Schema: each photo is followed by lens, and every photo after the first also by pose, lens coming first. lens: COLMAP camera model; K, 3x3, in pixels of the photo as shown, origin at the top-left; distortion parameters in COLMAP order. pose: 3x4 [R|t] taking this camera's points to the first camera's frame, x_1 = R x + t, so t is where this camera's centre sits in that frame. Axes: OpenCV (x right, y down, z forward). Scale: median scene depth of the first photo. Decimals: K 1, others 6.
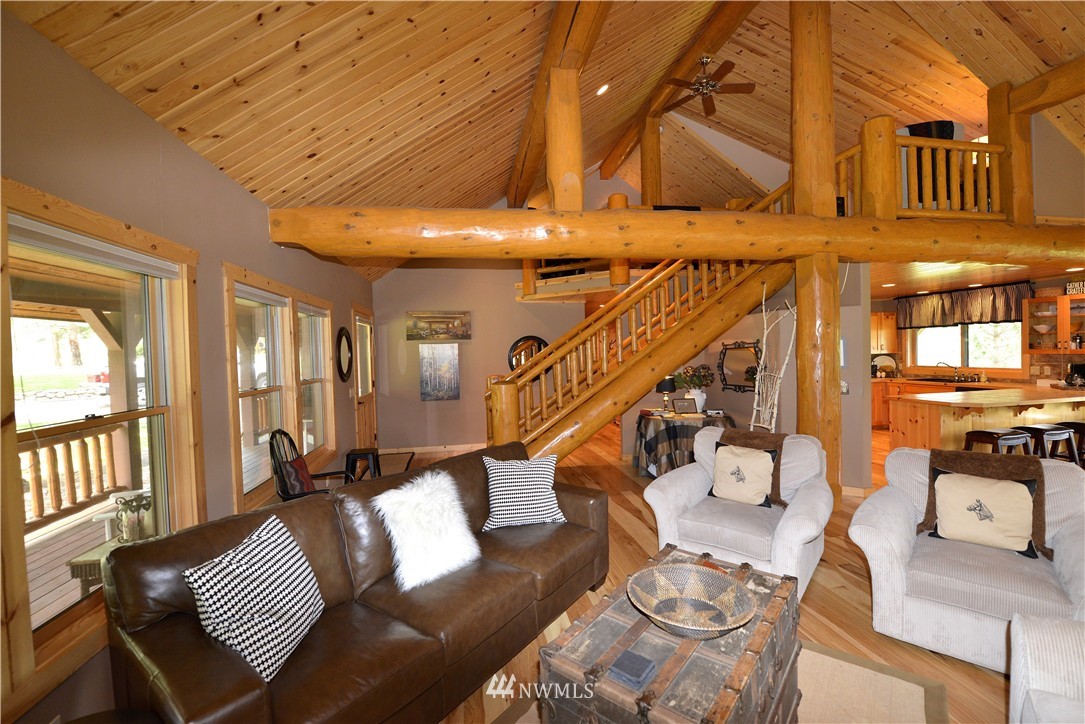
lens RADIAL K [[445.3, 0, 542.5], [0, 445.3, 362.0], [0, 0, 1]] dist [-0.023155, 0.000216]
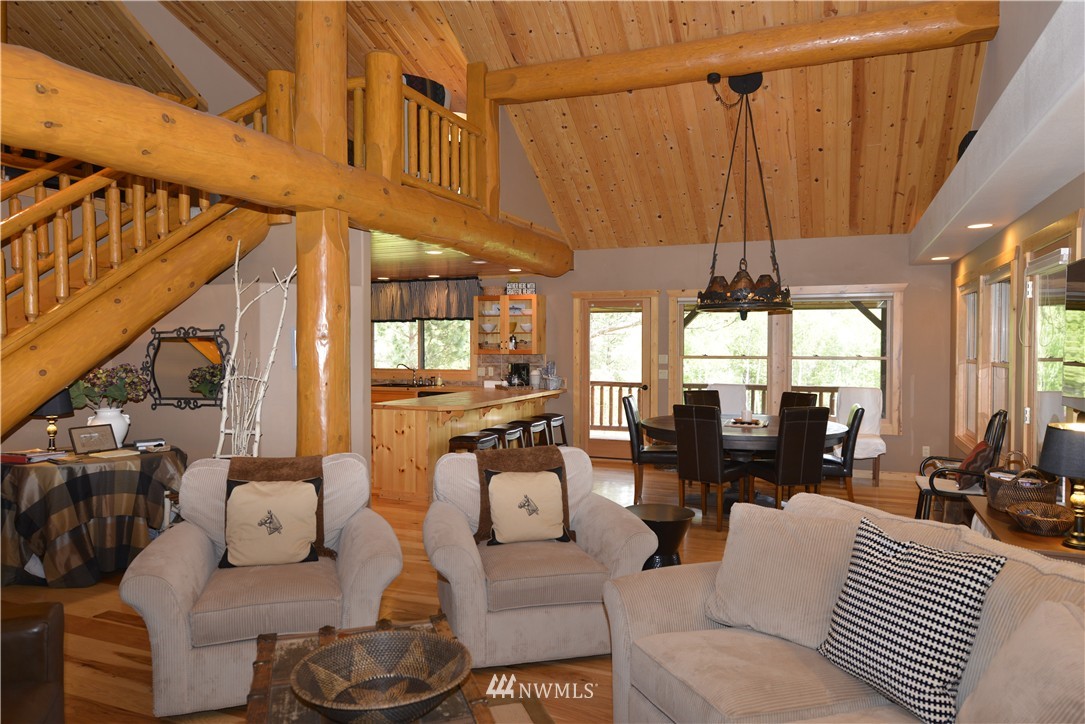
lens RADIAL K [[713.3, 0, 542.5], [0, 713.3, 362.0], [0, 0, 1]] dist [-0.005080, -0.000584]
pose [[0.534664, 0.004035, 0.845055, -0.146308], [0.006629, 0.999938, -0.008968, 0.016481], [-0.845039, 0.010397, 0.534604, 0.054415]]
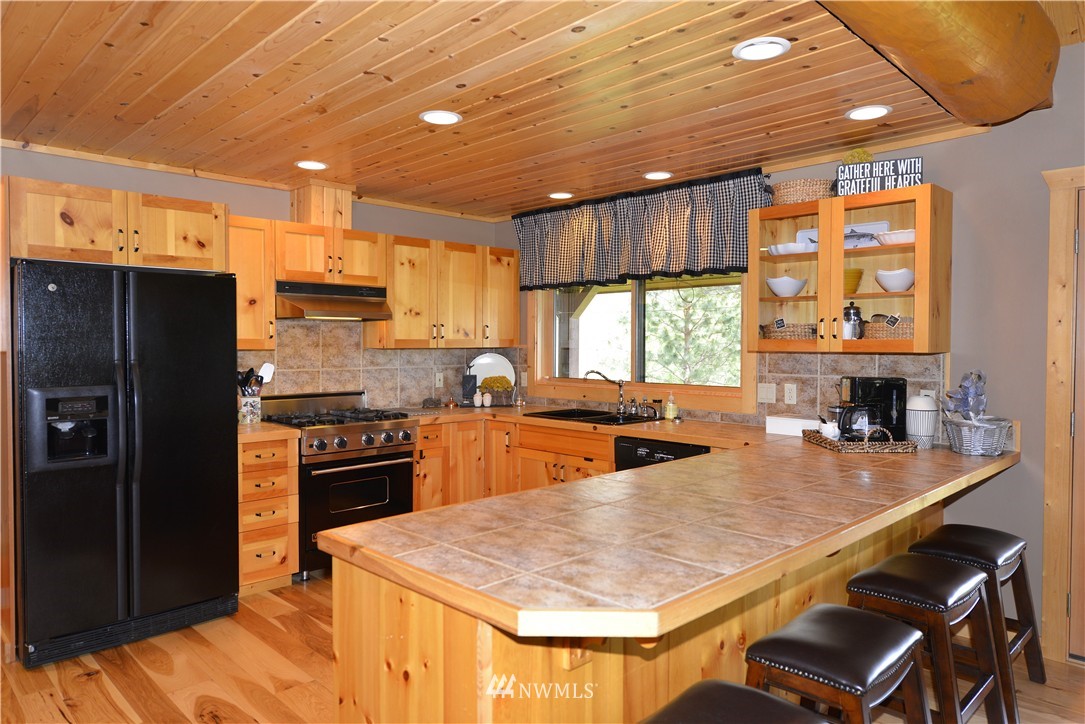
lens RADIAL K [[713.3, 0, 542.5], [0, 713.3, 362.0], [0, 0, 1]] dist [-0.005080, -0.000584]
pose [[0.820269, 0.011447, 0.571863, 0.721682], [-0.009218, 0.999934, -0.006795, -0.003576], [-0.571903, 0.000302, 0.820321, 0.705619]]
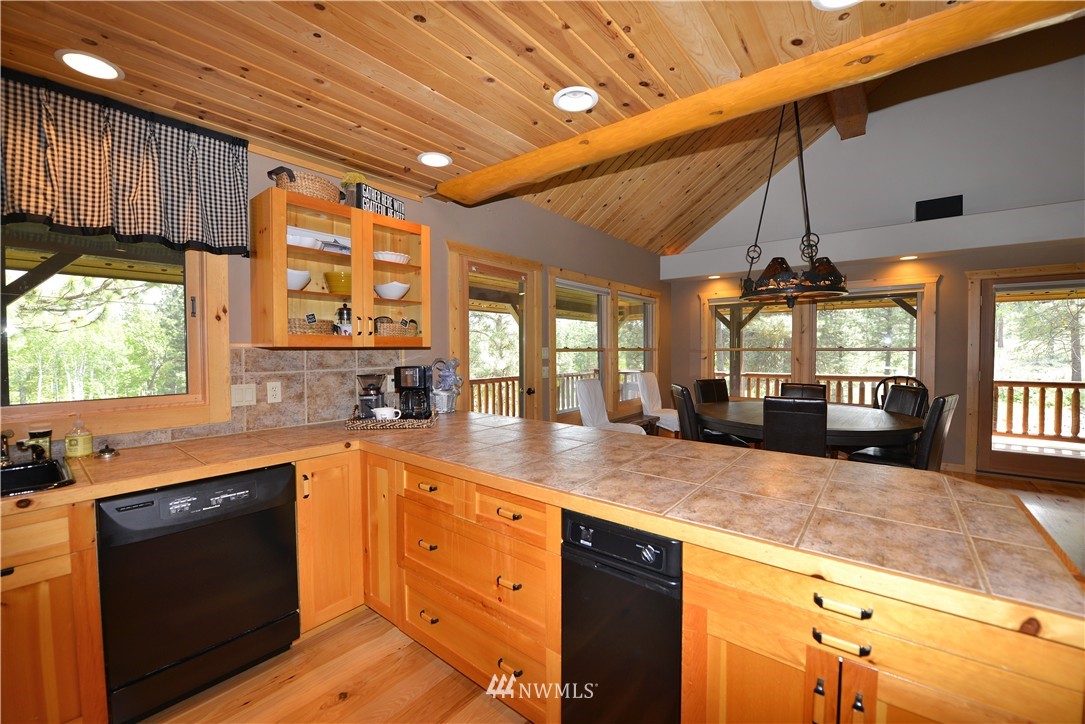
lens RADIAL K [[435.7, 0, 542.5], [0, 435.7, 362.0], [0, 0, 1]] dist [-0.022814, -0.000077]
pose [[-0.669038, 0.005897, 0.743205, 0.867748], [0.038255, 0.998916, 0.026512, -0.009595], [-0.742243, 0.046169, -0.668538, 1.299934]]
